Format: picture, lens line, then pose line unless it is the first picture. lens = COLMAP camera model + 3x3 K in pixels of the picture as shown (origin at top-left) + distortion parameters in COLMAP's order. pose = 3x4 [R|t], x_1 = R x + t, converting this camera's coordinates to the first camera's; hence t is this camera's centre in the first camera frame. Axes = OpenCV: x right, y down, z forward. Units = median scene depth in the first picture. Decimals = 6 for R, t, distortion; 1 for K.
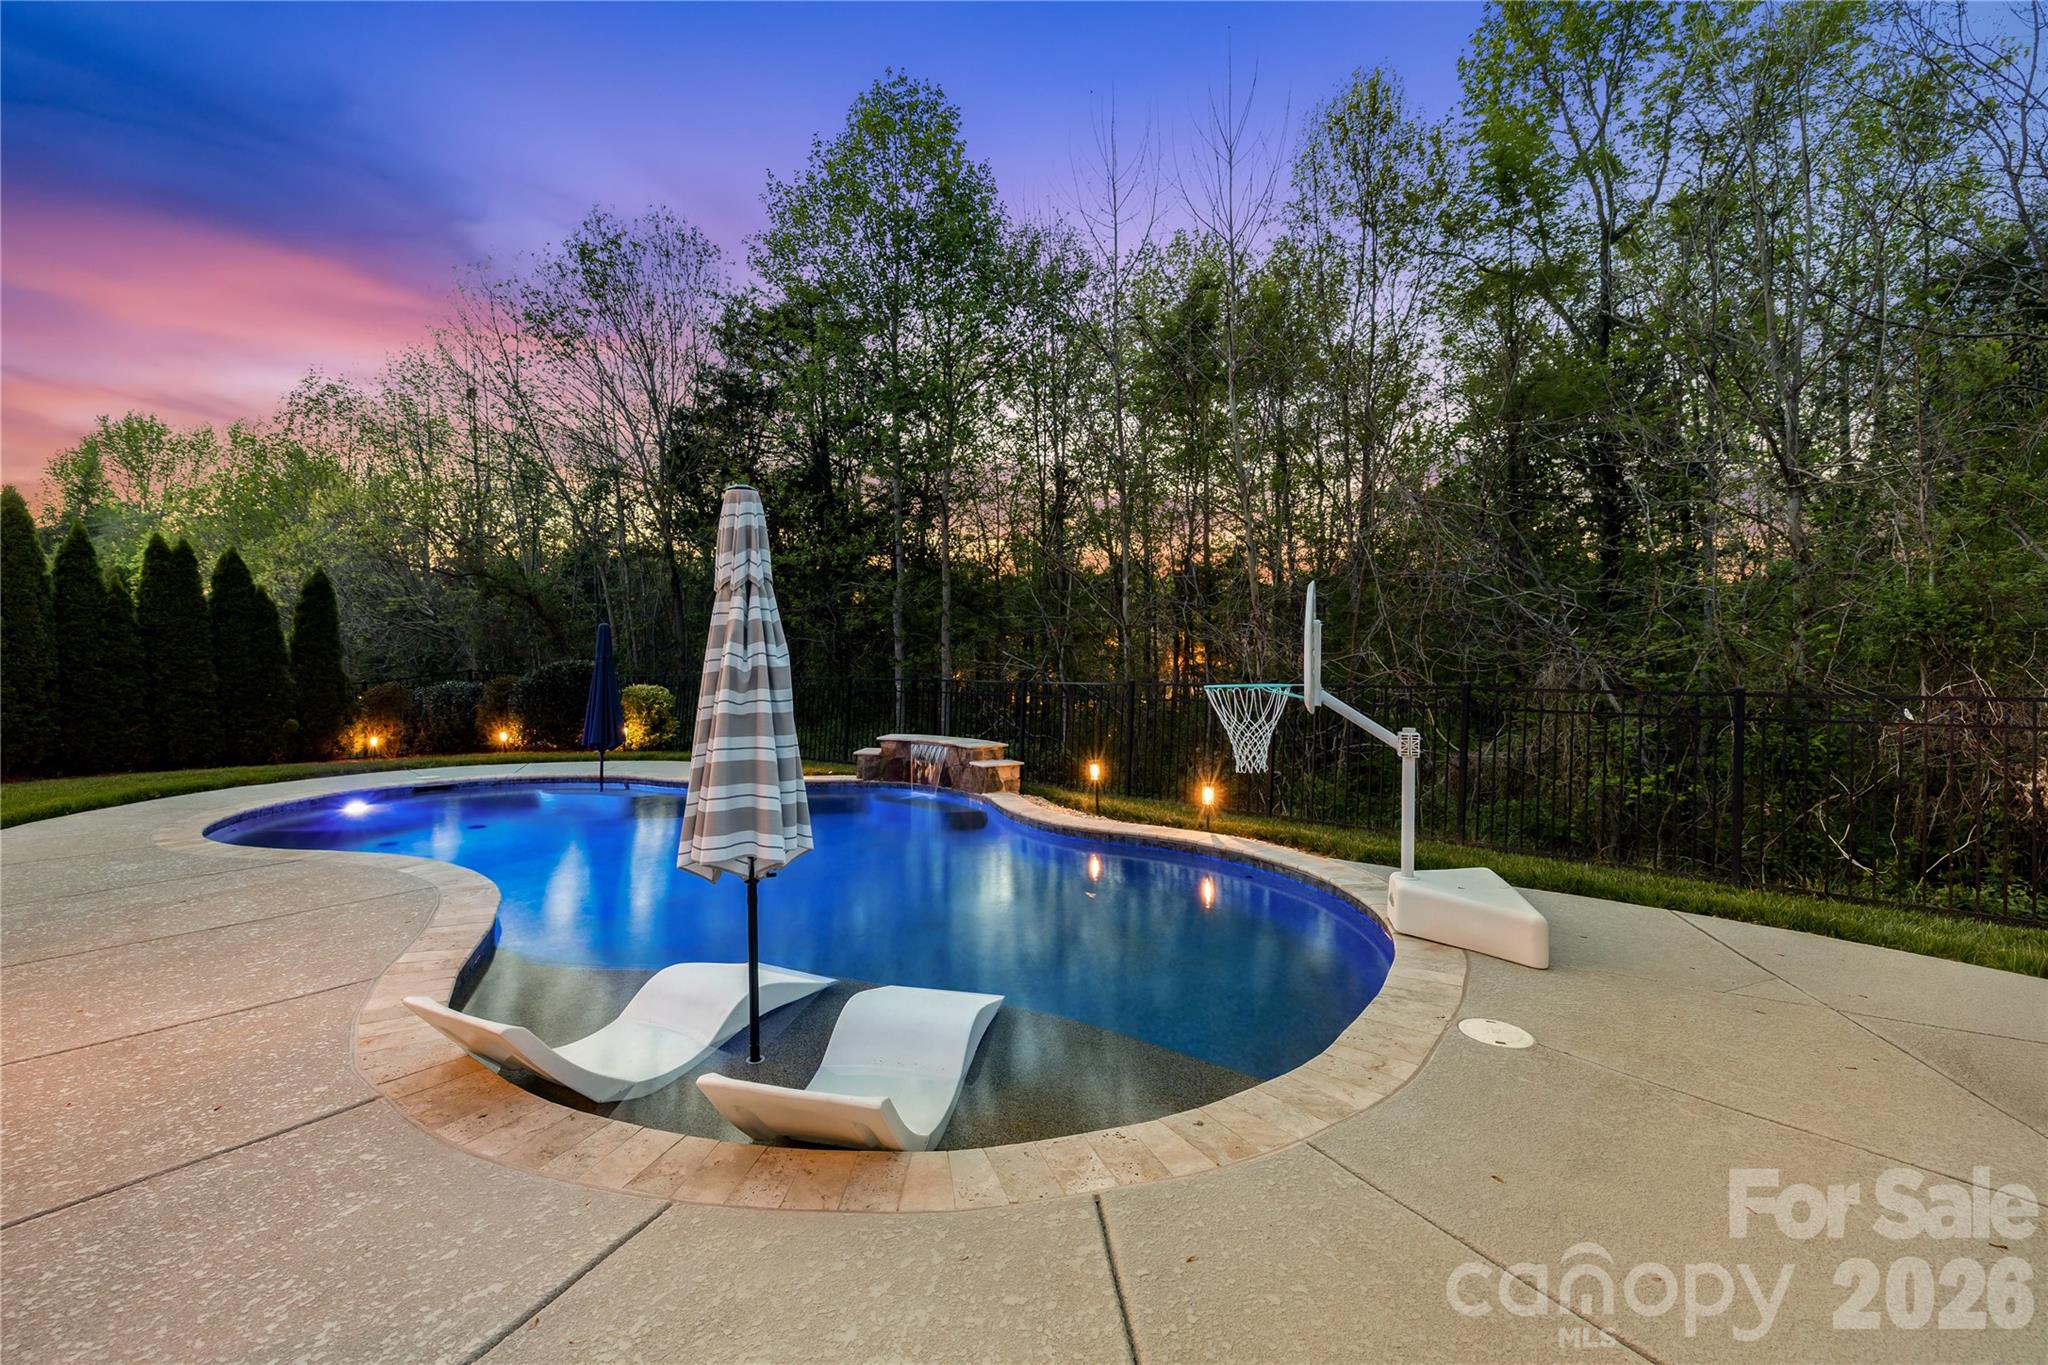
lens RADIAL K [[946.9, 0, 1024.0], [0, 946.9, 682.5], [0, 0, 1]] dist [0.000416, 0.000021]
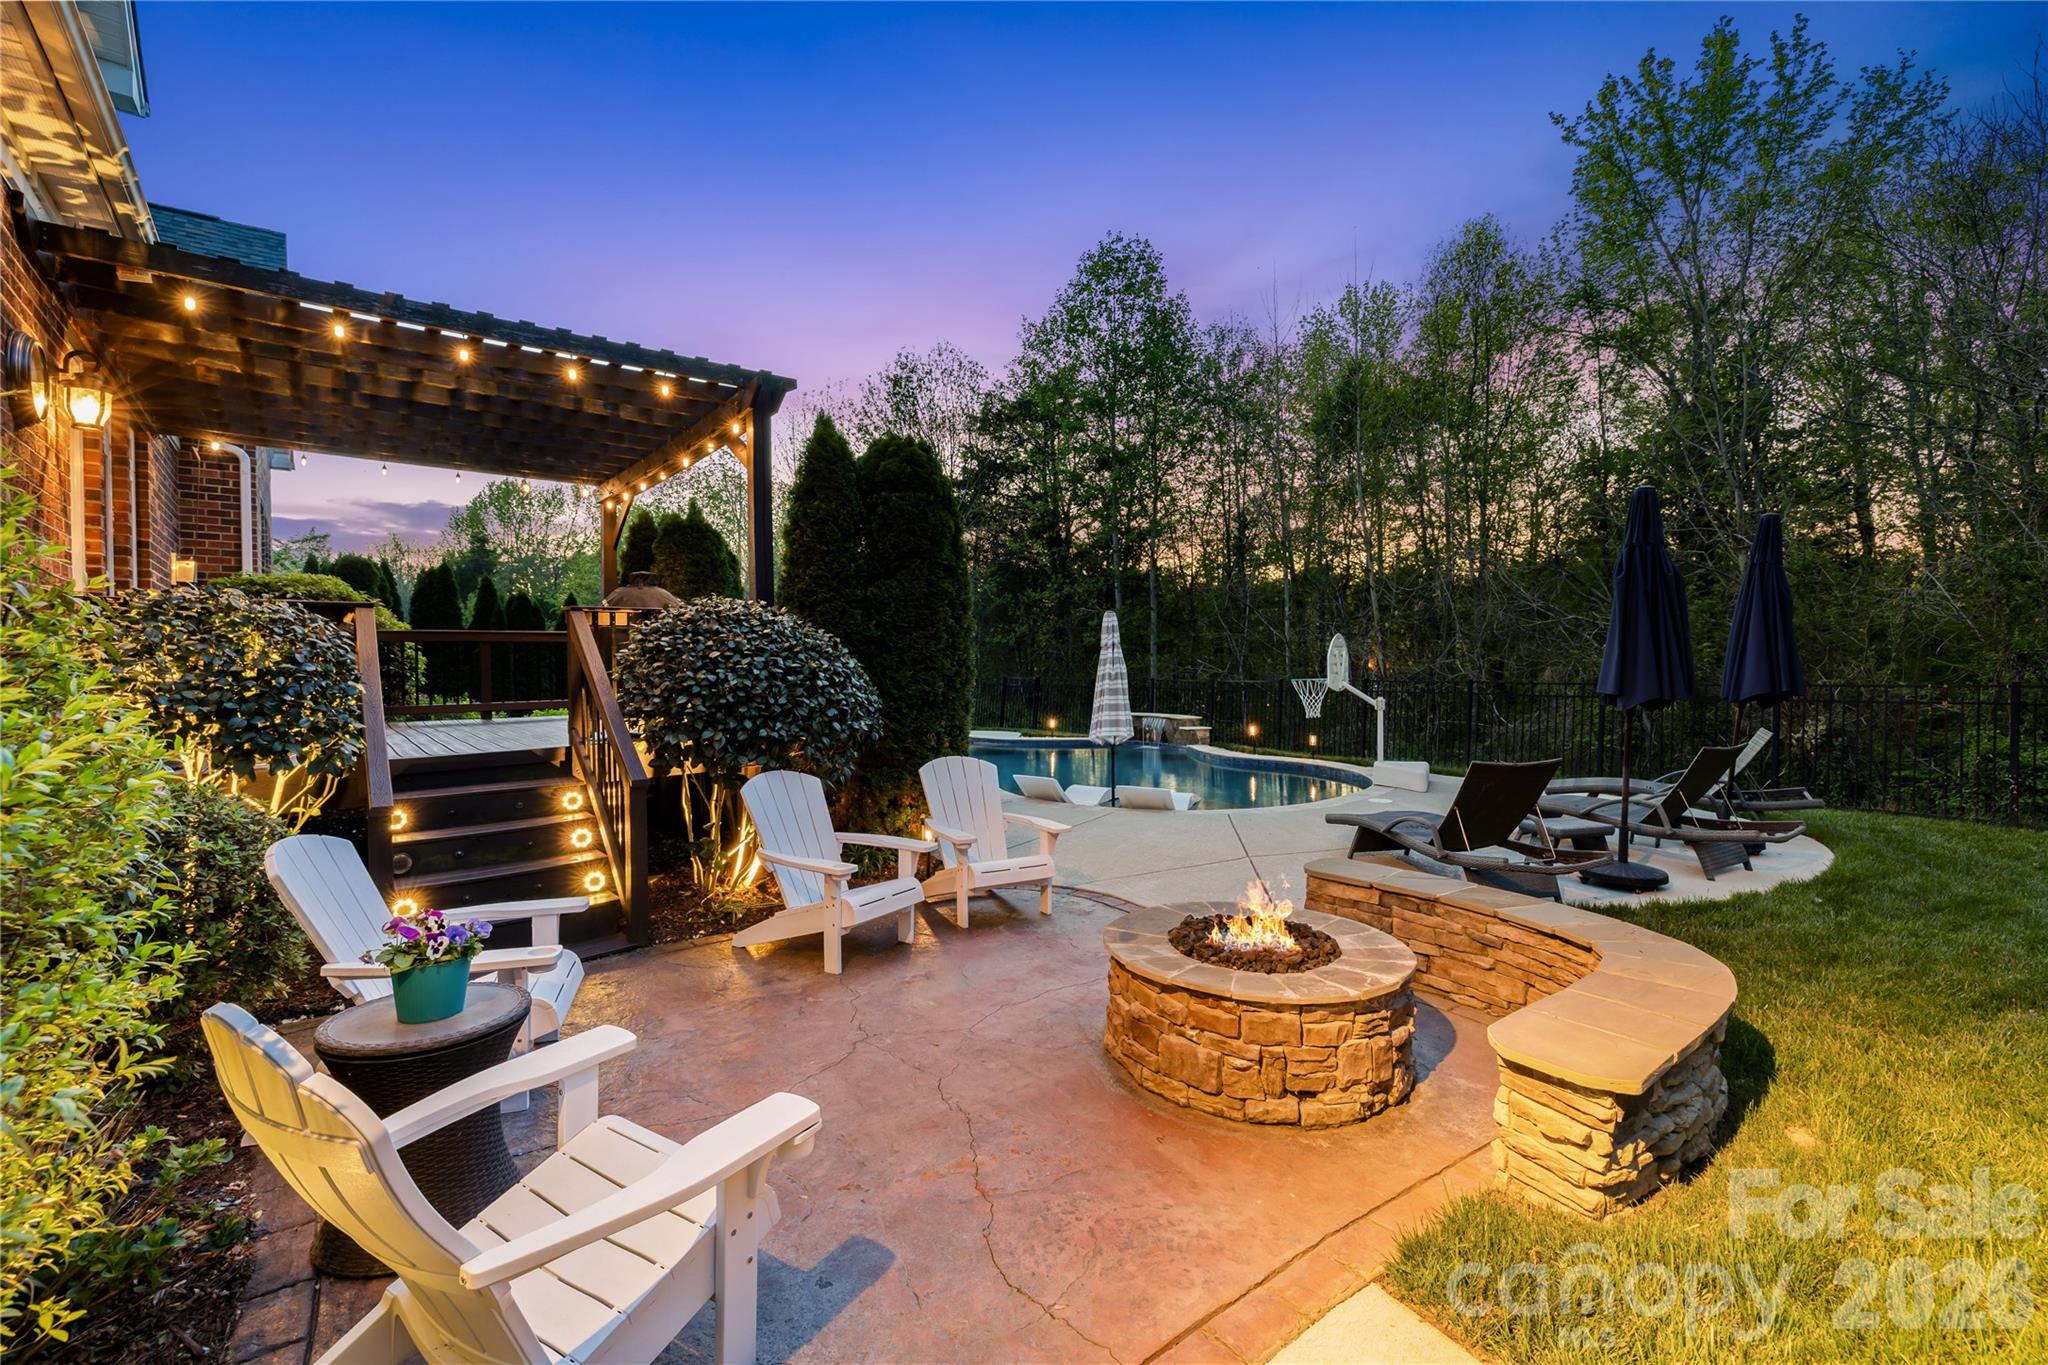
lens RADIAL K [[946.9, 0, 1024.0], [0, 946.9, 682.5], [0, 0, 1]] dist [0.000416, 0.000021]
pose [[0.979969, -0.006424, -0.199049, 0.004965], [0.005712, 0.999975, -0.004148, 0.005138], [0.199071, 0.002928, 0.979981, -0.406572]]
